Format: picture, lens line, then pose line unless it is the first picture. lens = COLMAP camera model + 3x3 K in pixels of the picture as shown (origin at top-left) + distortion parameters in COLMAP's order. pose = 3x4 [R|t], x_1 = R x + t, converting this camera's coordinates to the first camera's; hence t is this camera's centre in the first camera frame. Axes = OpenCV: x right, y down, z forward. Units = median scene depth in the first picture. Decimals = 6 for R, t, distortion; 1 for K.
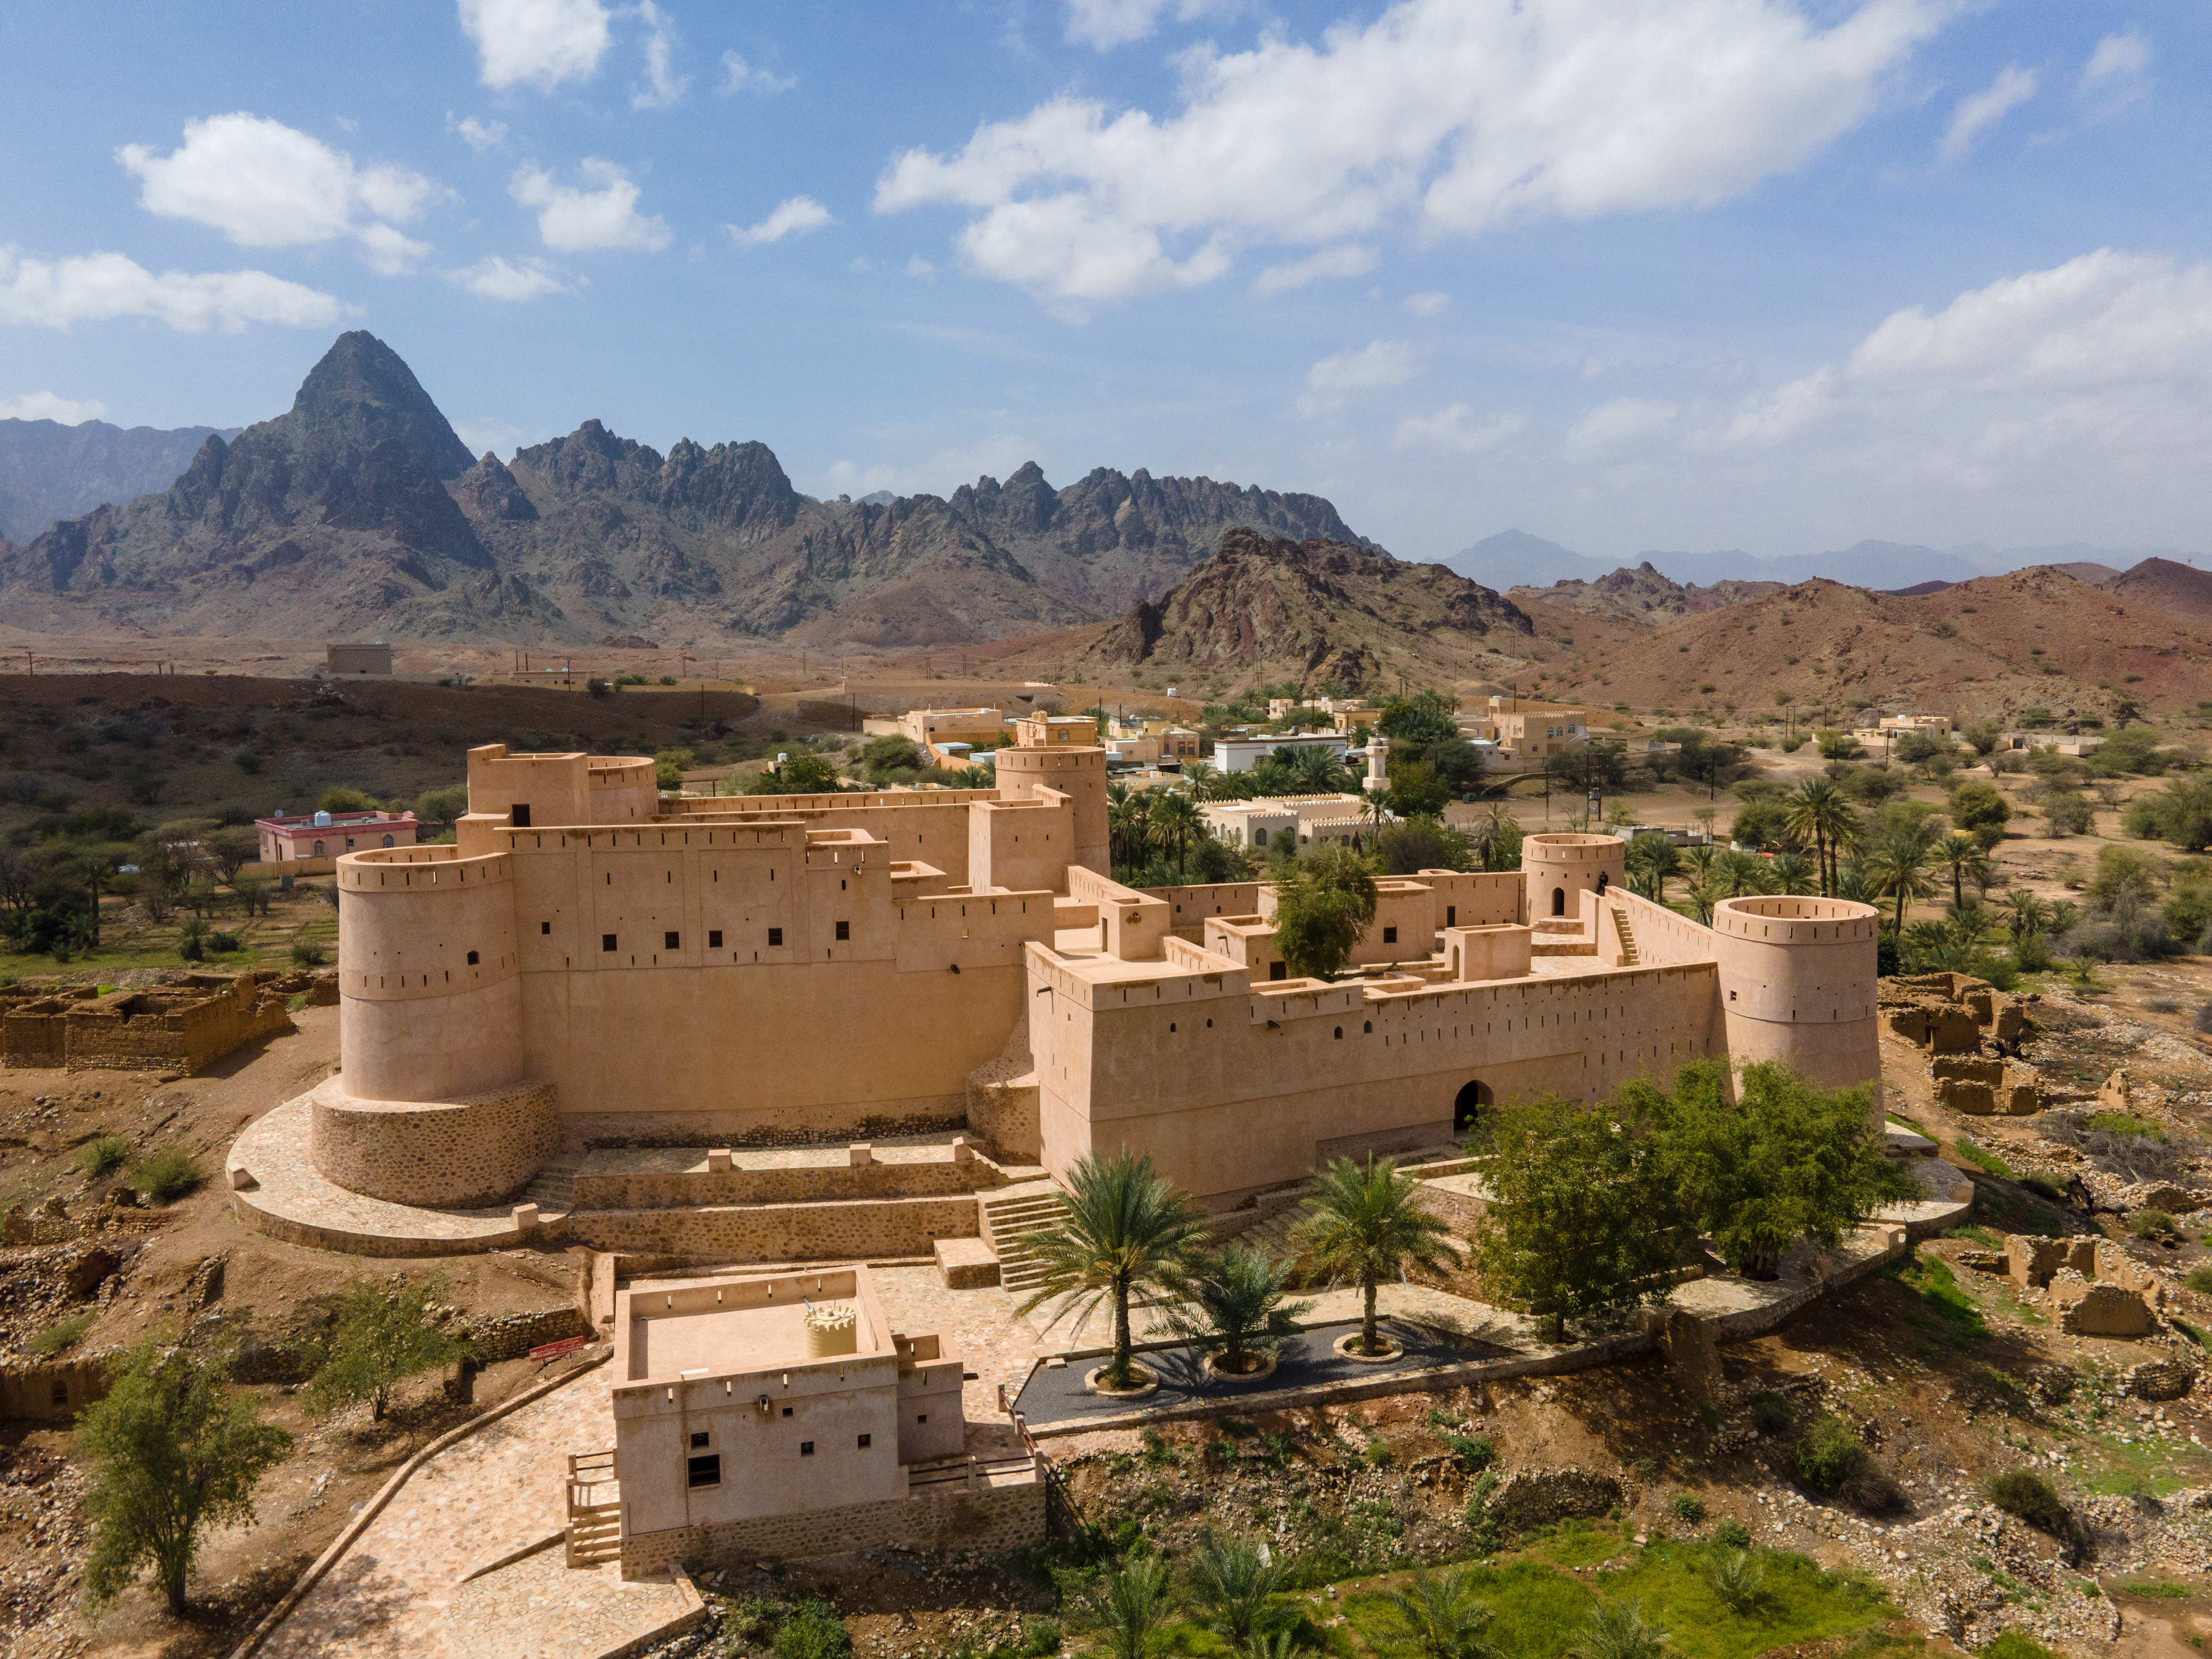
lens RADIAL K [[1722.7, 0, 1107.0], [0, 1722.7, 825.4], [0, 0, 1]] dist [0.017227, 0.005468]
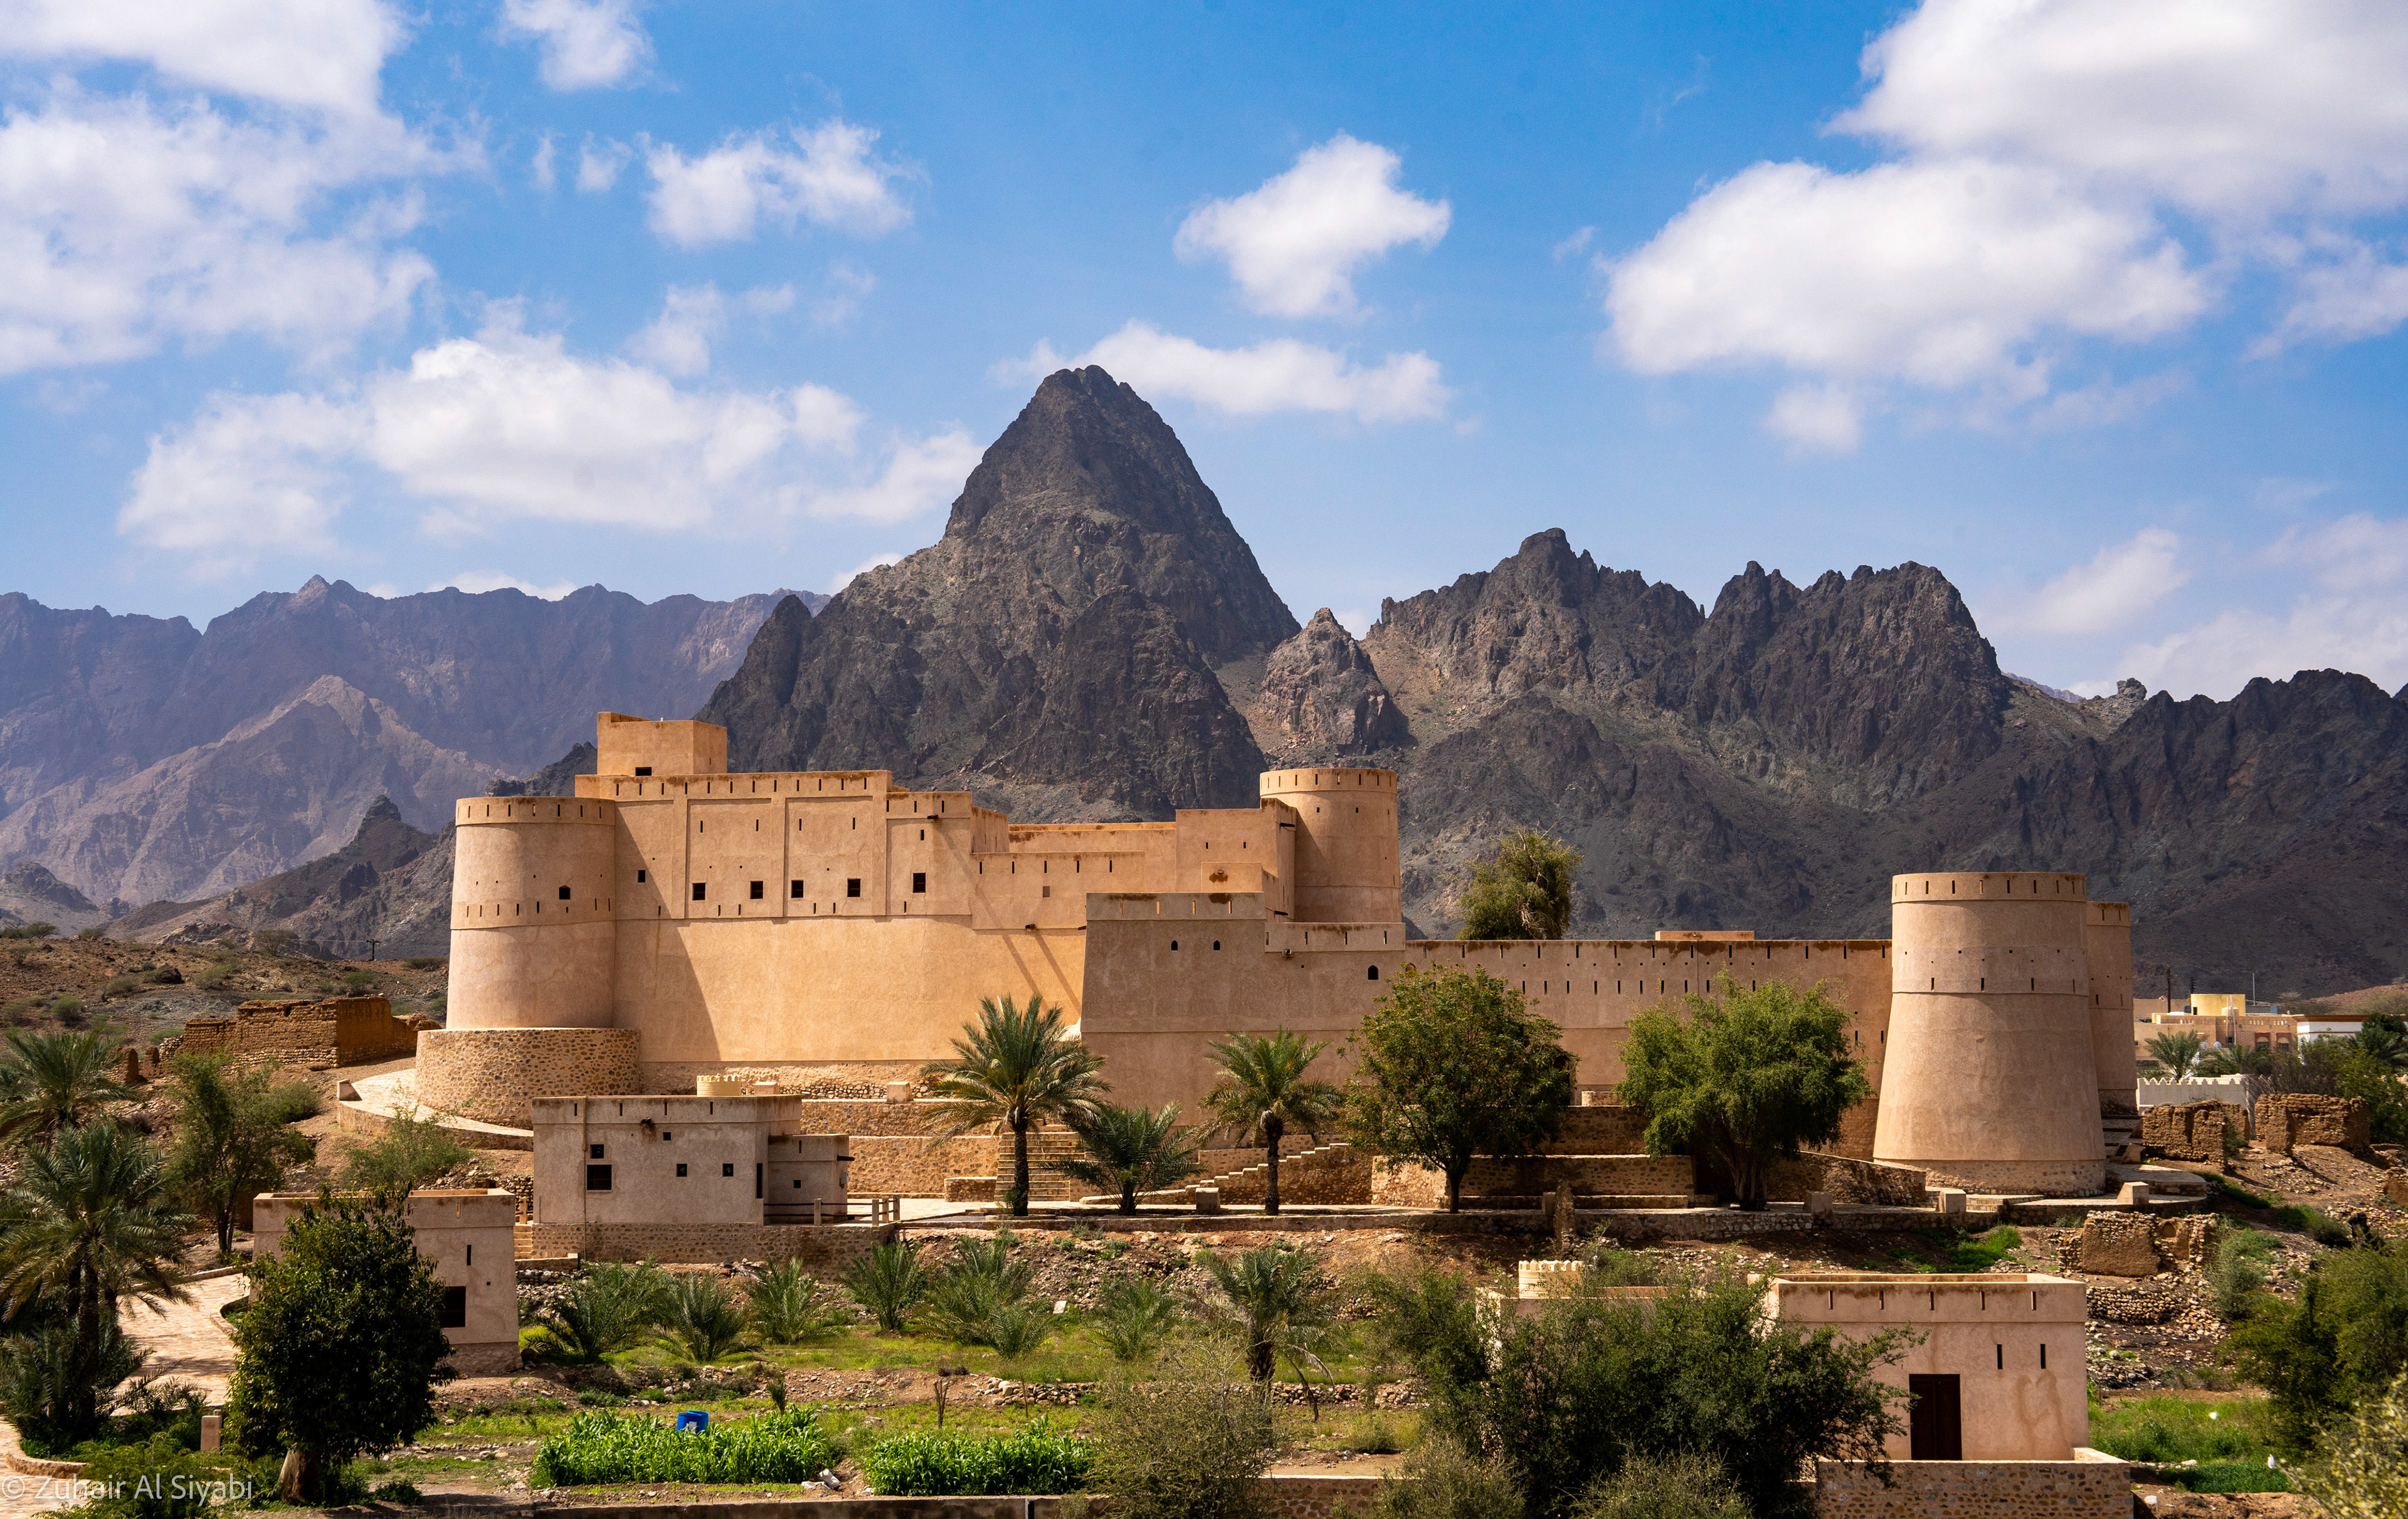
lens RADIAL K [[4688.5, 0, 1202.1], [0, 4688.5, 765.6], [0, 0, 1]] dist [0.329392, 0.000000]
pose [[0.921466, -0.022134, -0.387829, 0.089021], [-0.049497, 0.983548, -0.173736, 0.039137], [0.385294, 0.179288, 0.905210, -0.116794]]
